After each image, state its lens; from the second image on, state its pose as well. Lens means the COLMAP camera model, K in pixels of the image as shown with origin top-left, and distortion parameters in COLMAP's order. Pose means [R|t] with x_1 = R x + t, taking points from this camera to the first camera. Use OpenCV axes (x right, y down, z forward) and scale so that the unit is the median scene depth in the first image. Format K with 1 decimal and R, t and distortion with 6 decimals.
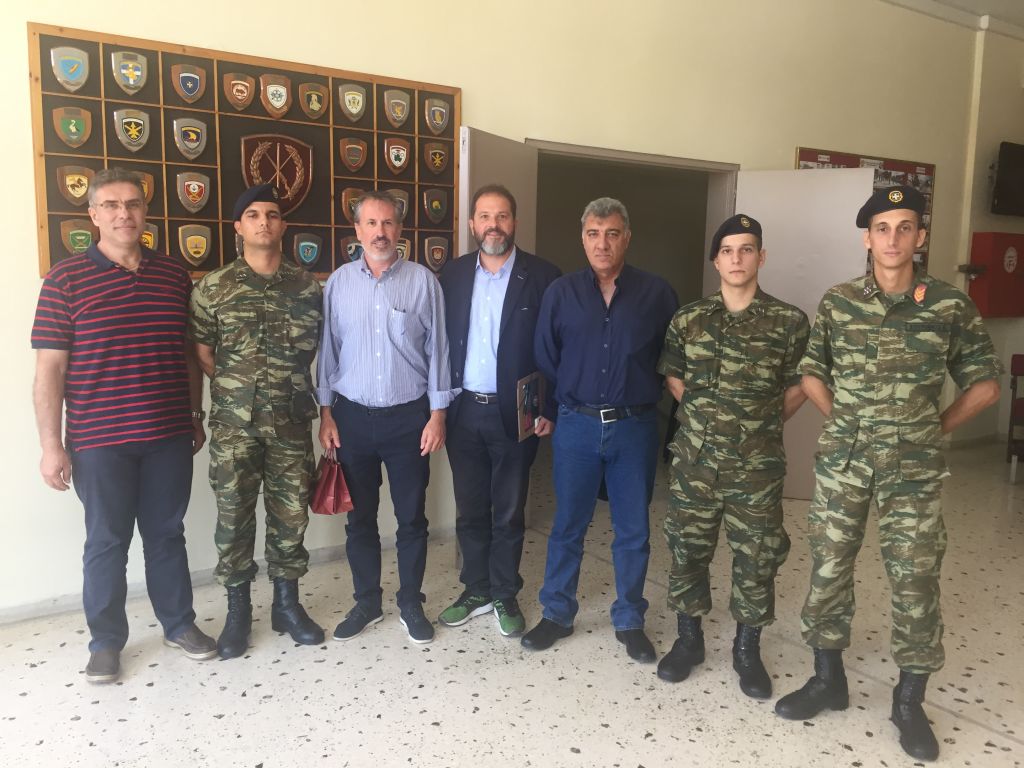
lens RADIAL K [[925.4, 0, 512.0], [0, 925.4, 384.0], [0, 0, 1]] dist [0.089367, -0.145323]
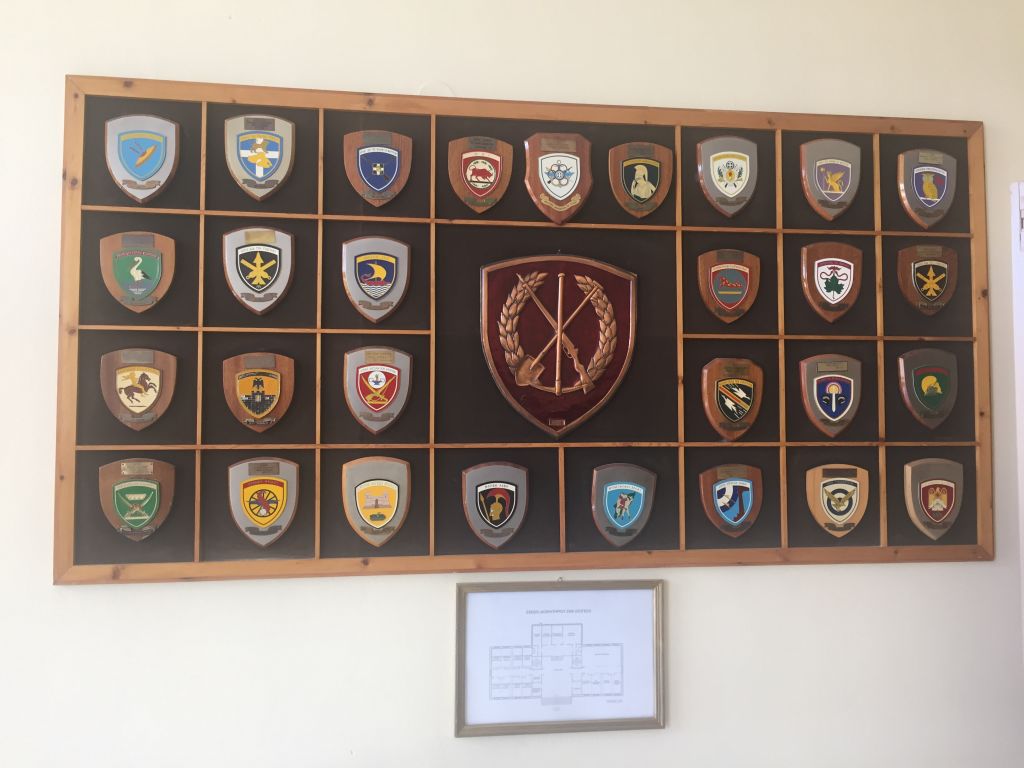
lens RADIAL K [[925.4, 0, 512.0], [0, 925.4, 384.0], [0, 0, 1]] dist [0.089367, -0.145323]
pose [[0.900001, -0.037447, -0.434276, -0.076029], [-0.036366, 0.986379, -0.160419, -0.131694], [0.434368, 0.160171, 0.886380, 0.601740]]
